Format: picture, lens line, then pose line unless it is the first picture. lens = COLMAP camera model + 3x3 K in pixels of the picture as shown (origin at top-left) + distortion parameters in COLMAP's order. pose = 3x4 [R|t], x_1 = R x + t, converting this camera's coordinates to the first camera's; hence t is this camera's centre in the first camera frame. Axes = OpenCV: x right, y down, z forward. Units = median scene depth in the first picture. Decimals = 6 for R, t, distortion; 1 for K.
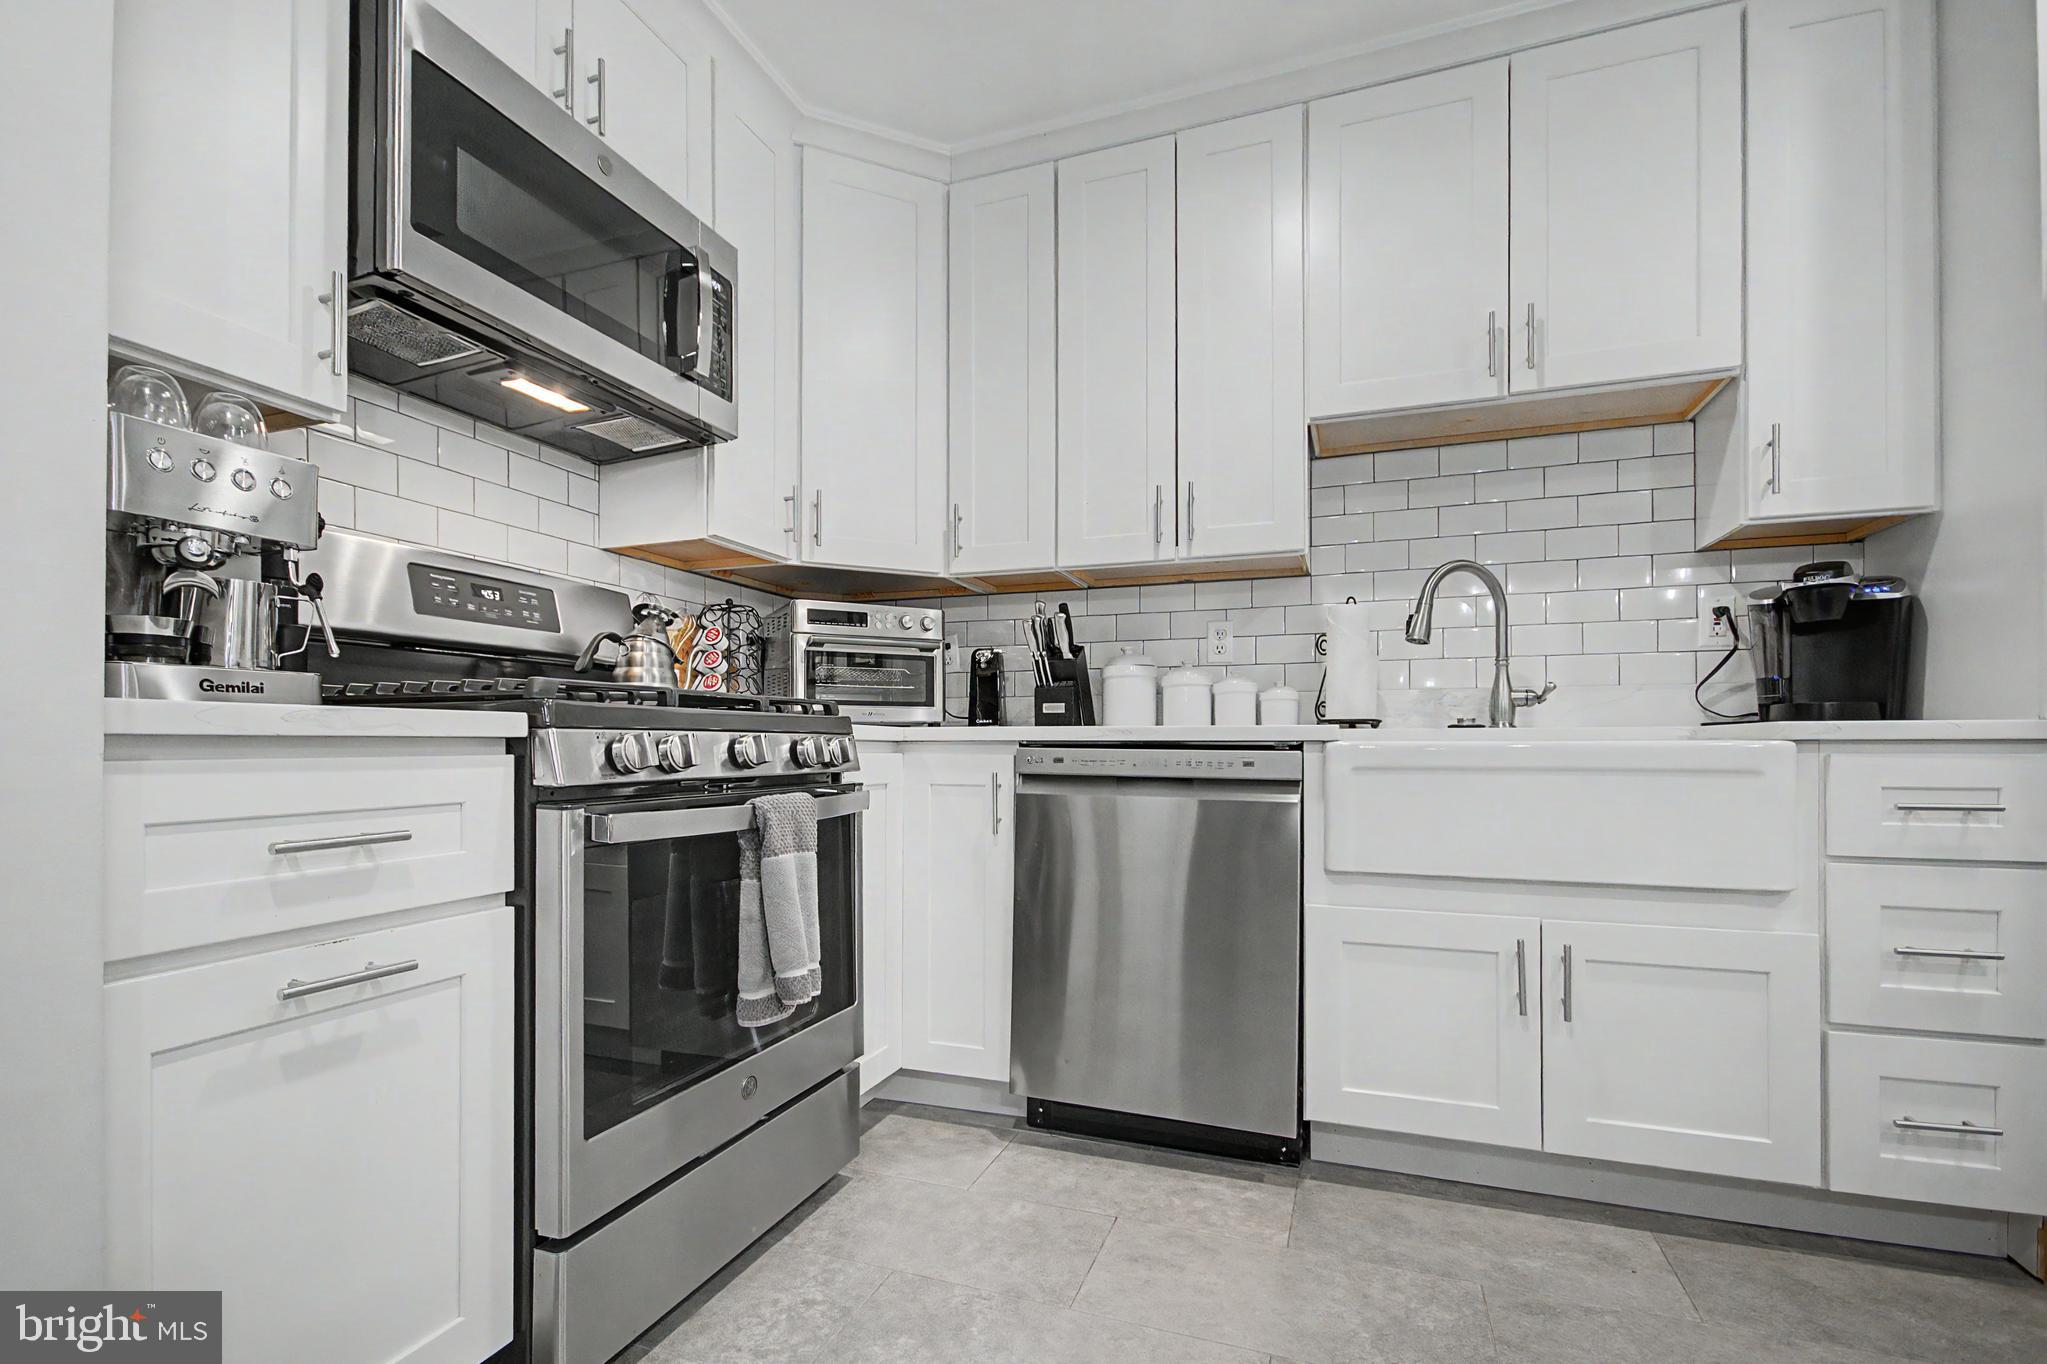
lens RADIAL K [[930.6, 0, 1017.3], [0, 930.6, 739.2], [0, 0, 1]] dist [-0.001976, -0.001061]
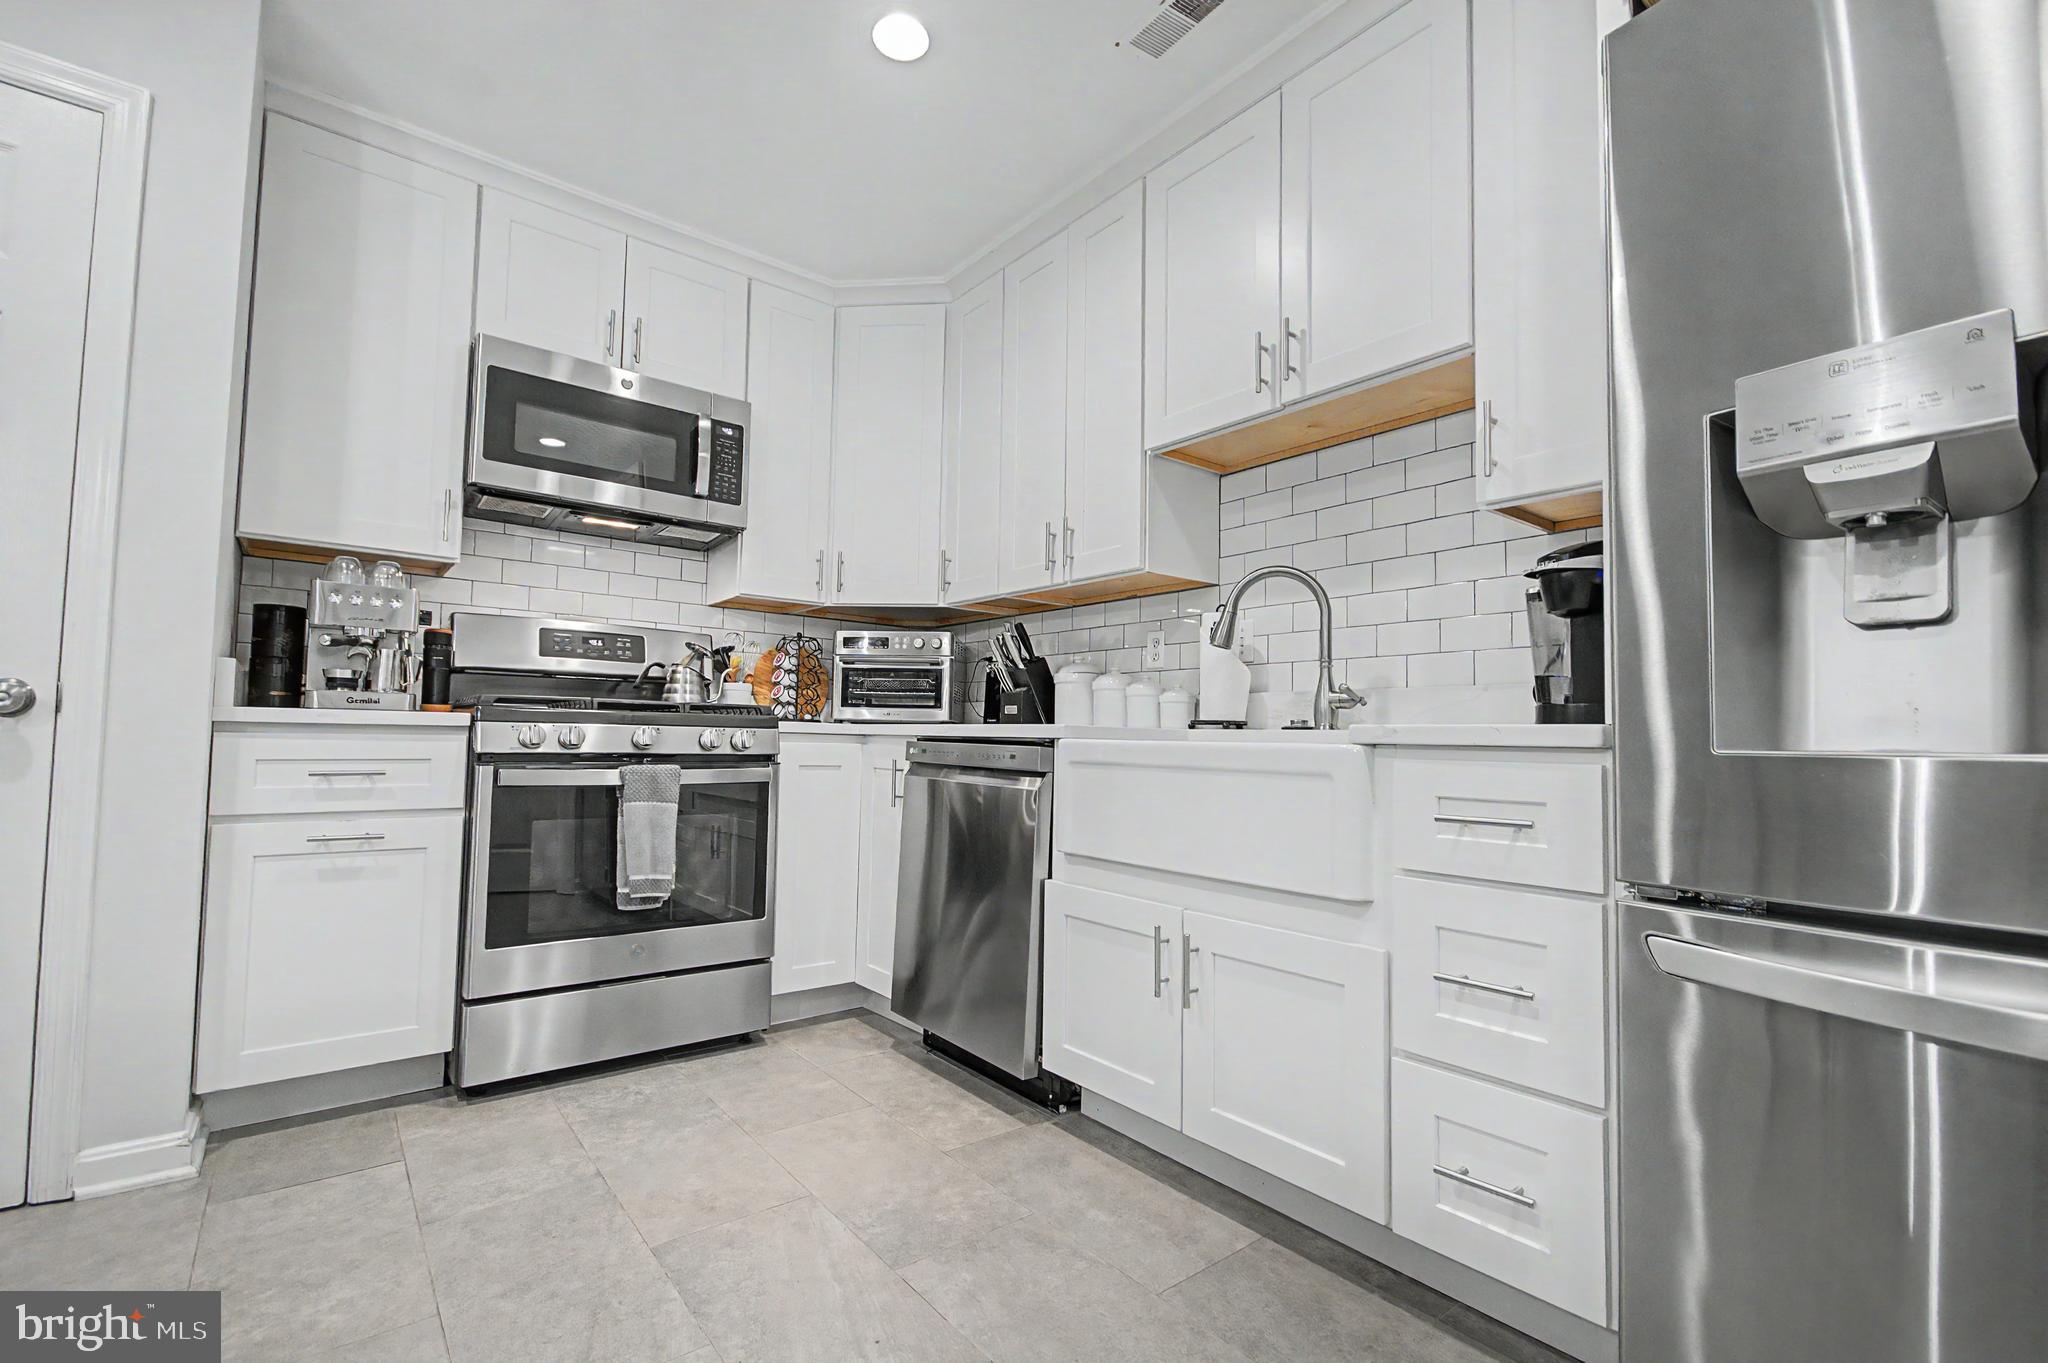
lens RADIAL K [[896.5, 0, 1015.0], [0, 896.5, 693.0], [0, 0, 1]] dist [0.000313, -0.000459]
pose [[0.854770, -0.009453, -0.518921, 0.794435], [-0.016919, 0.998795, -0.046064, -0.002143], [0.518732, 0.048154, 0.853580, 0.012495]]
